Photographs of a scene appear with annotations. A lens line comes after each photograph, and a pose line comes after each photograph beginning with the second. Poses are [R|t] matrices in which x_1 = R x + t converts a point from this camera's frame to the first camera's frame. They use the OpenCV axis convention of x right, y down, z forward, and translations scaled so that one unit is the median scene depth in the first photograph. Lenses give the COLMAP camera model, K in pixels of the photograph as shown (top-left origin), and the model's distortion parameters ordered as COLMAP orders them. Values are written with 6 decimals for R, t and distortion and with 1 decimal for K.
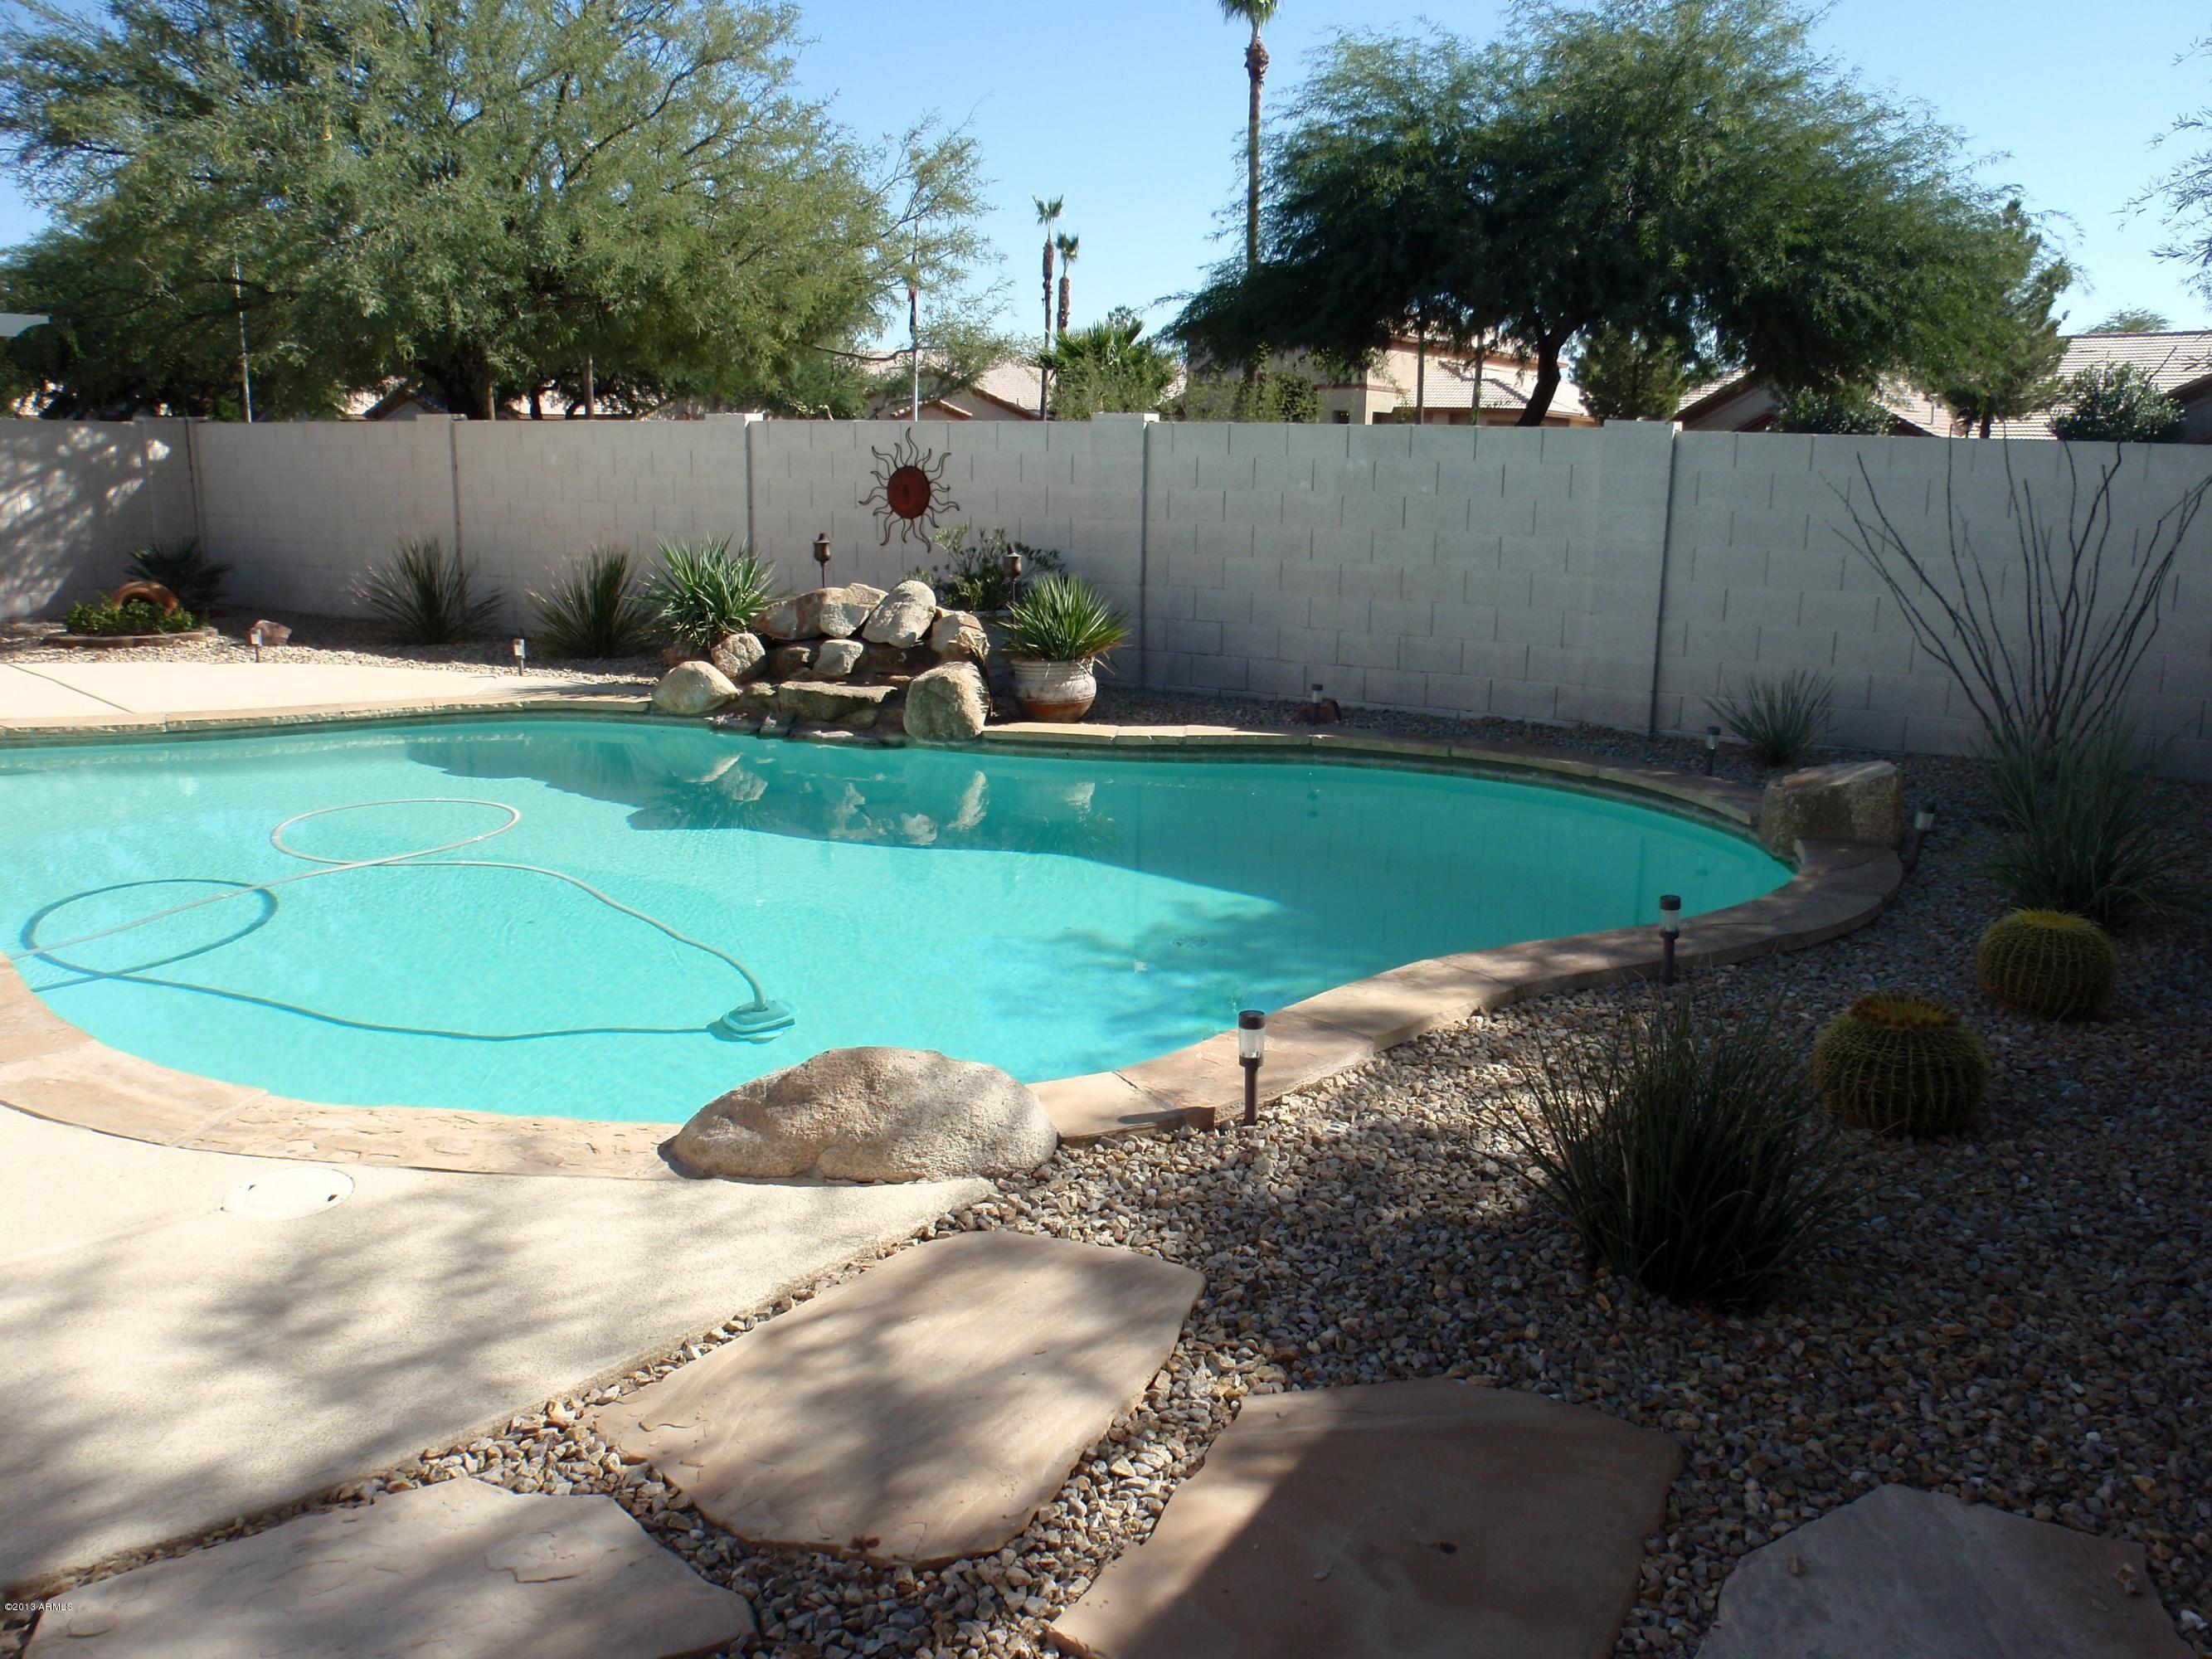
lens RADIAL K [[1820.1, 0, 1127.4], [0, 1820.1, 846.7], [0, 0, 1]] dist [-0.098022, 0.091659]
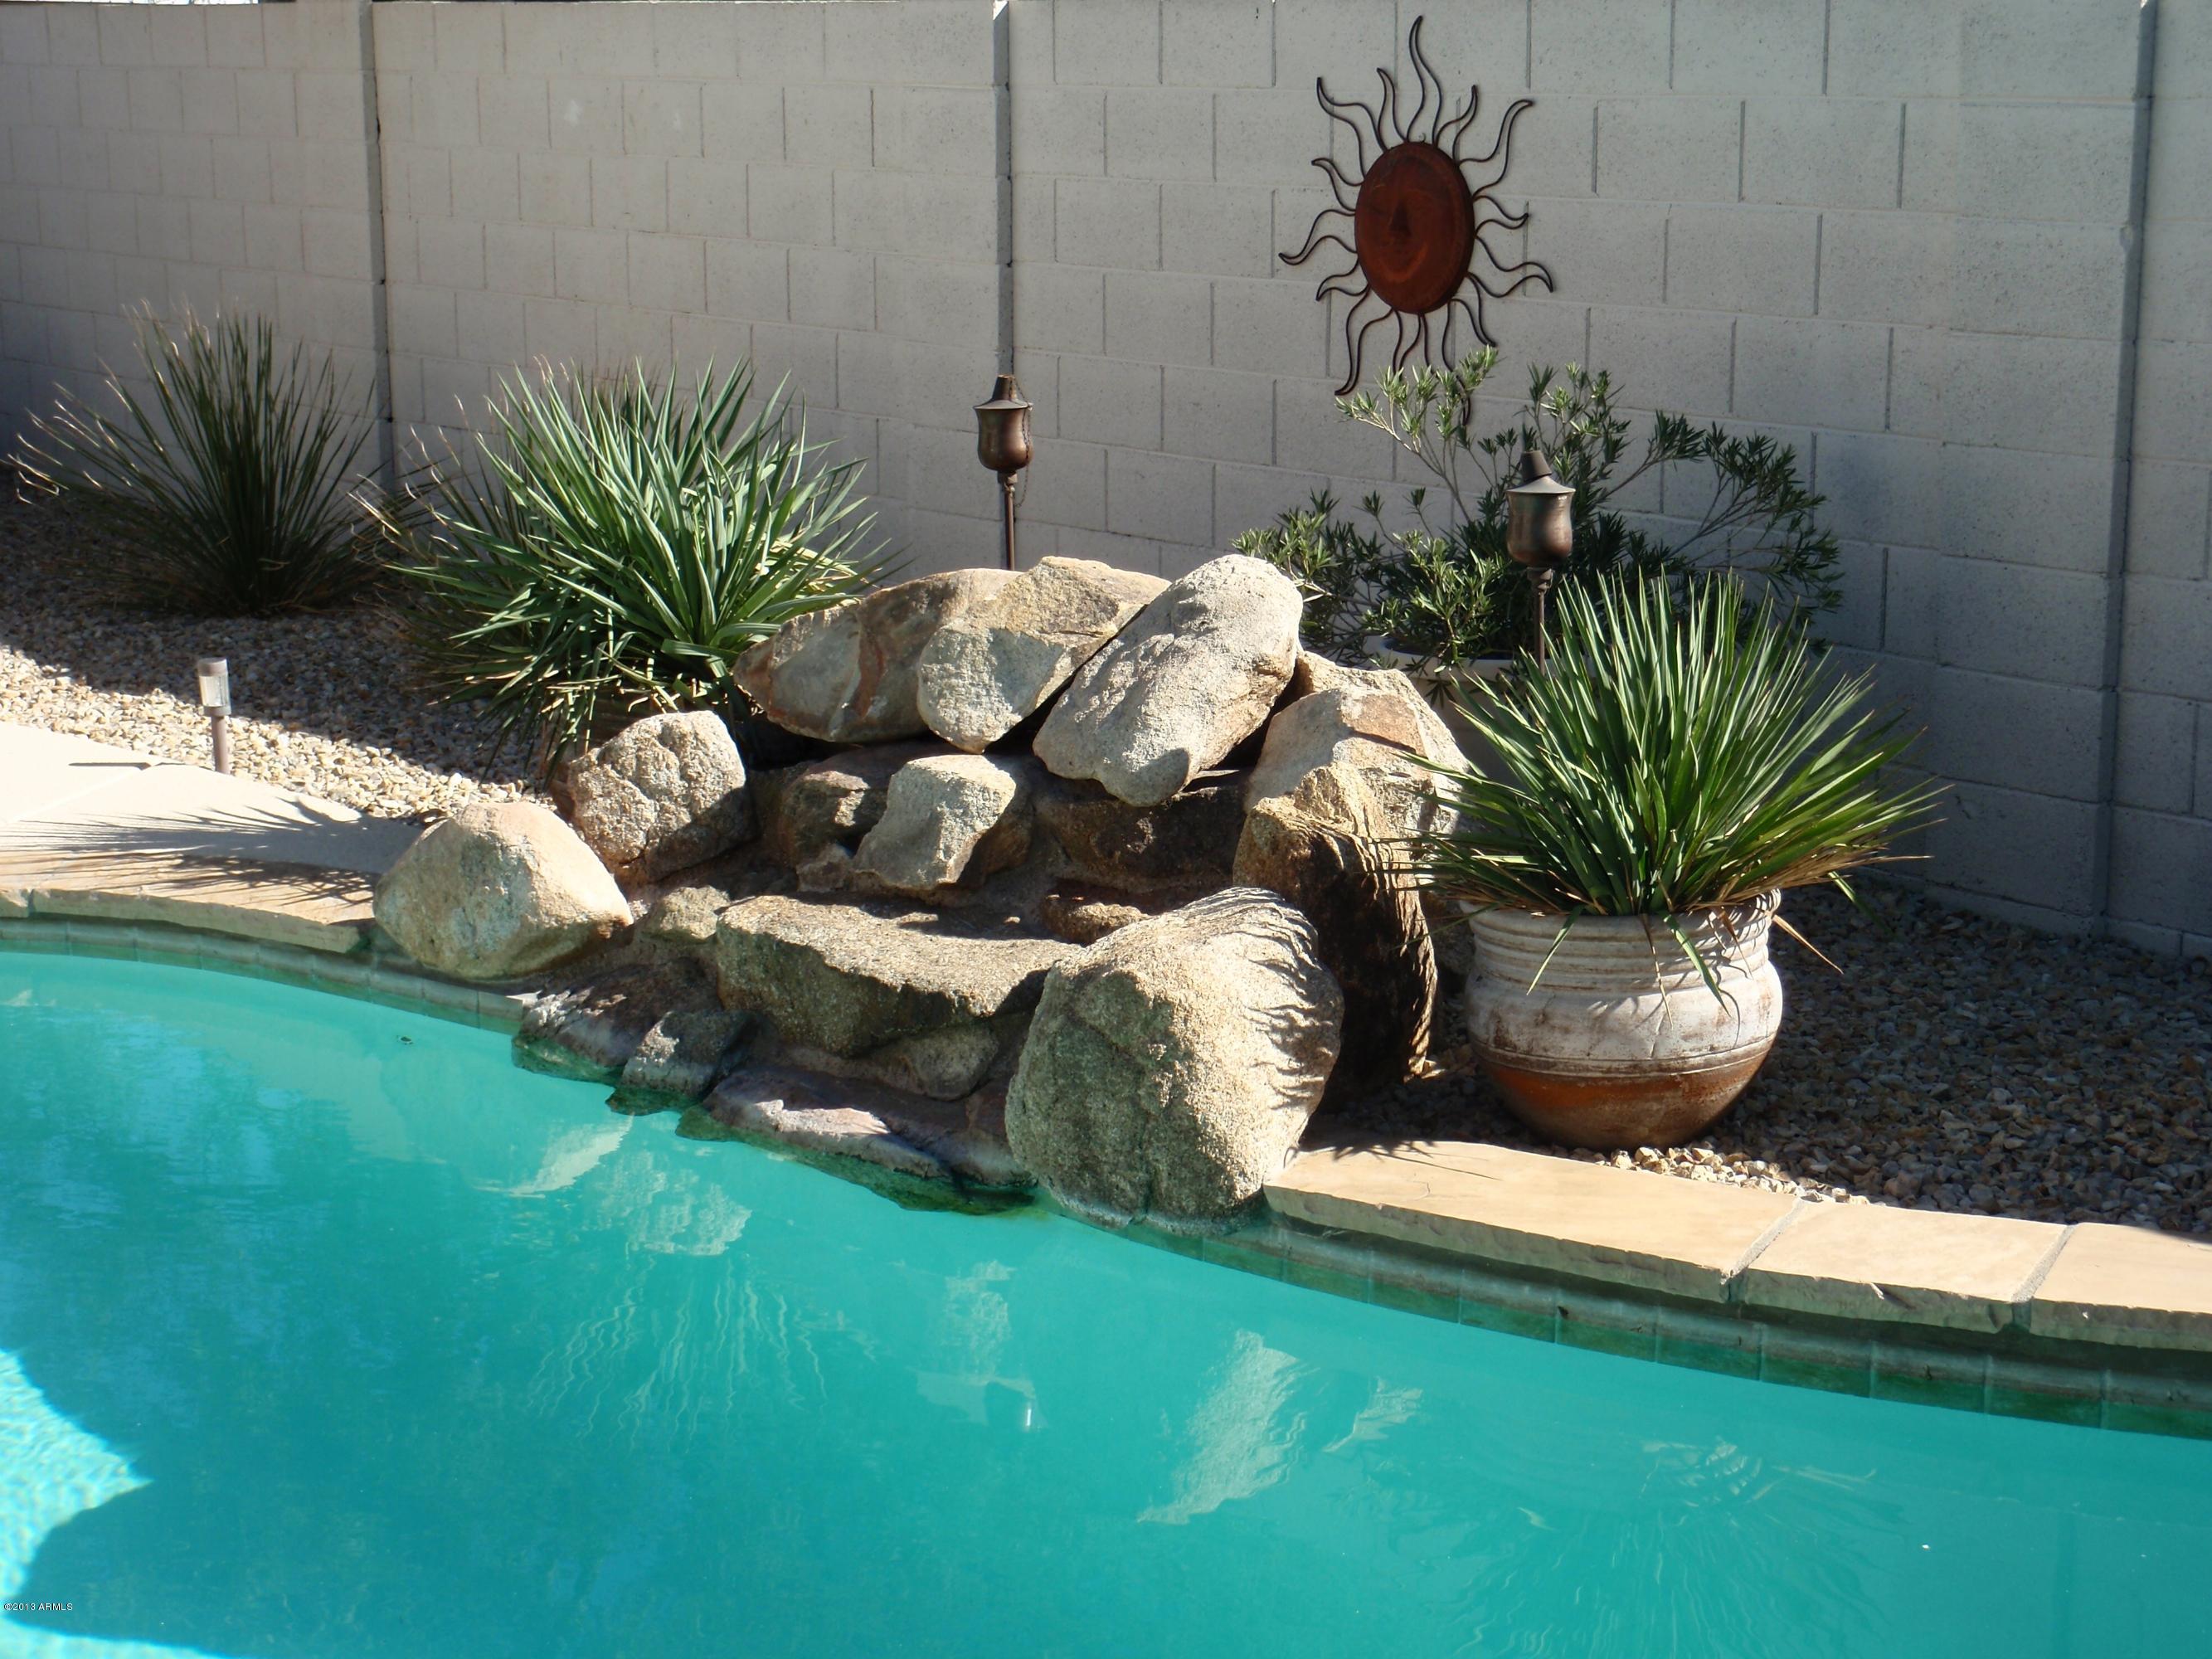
lens RADIAL K [[3933.7, 0, 1103.1], [0, 3933.7, 836.1], [0, 0, 1]] dist [0.102027, 0.000000]
pose [[0.934761, 0.057686, -0.350562, 0.084629], [-0.064951, 0.997848, -0.008991, -0.095991], [0.349289, 0.031173, 0.936496, 0.410542]]
